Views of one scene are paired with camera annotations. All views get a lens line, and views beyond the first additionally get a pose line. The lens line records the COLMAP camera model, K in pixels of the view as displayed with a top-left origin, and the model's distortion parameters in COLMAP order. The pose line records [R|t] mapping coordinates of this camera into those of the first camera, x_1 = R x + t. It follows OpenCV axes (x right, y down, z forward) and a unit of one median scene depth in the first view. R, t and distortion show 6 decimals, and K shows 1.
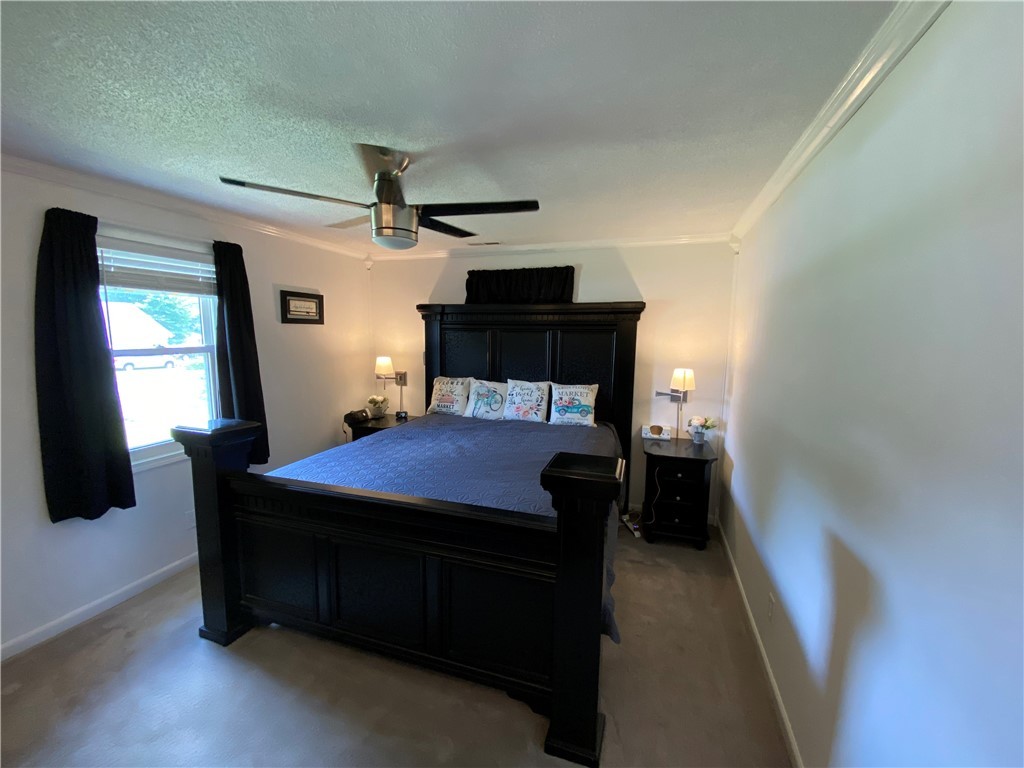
lens RADIAL K [[410.7, 0, 510.9], [0, 410.7, 388.2], [0, 0, 1]] dist [0.016925, -0.016597]
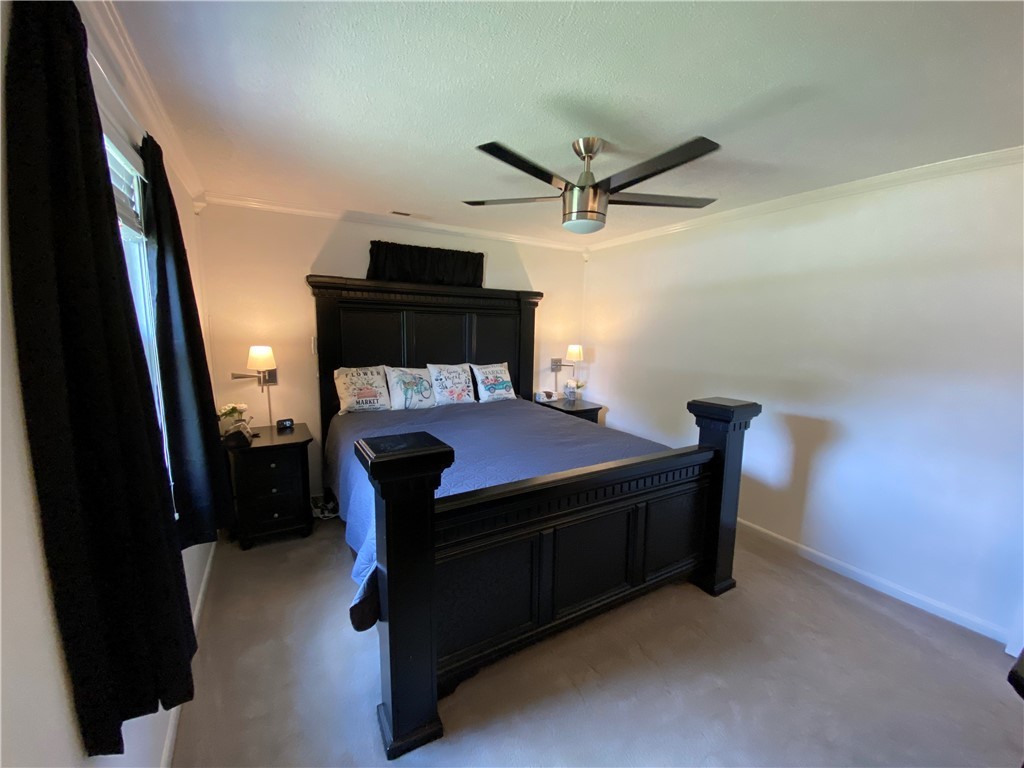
lens RADIAL K [[416.4, 0, 513.2], [0, 416.4, 382.6], [0, 0, 1]] dist [0.000504, -0.016959]
pose [[0.652860, -0.109579, 0.749511, -0.632784], [0.078150, 0.993945, 0.077242, -0.039904], [-0.753437, 0.008146, 0.657470, 0.227248]]
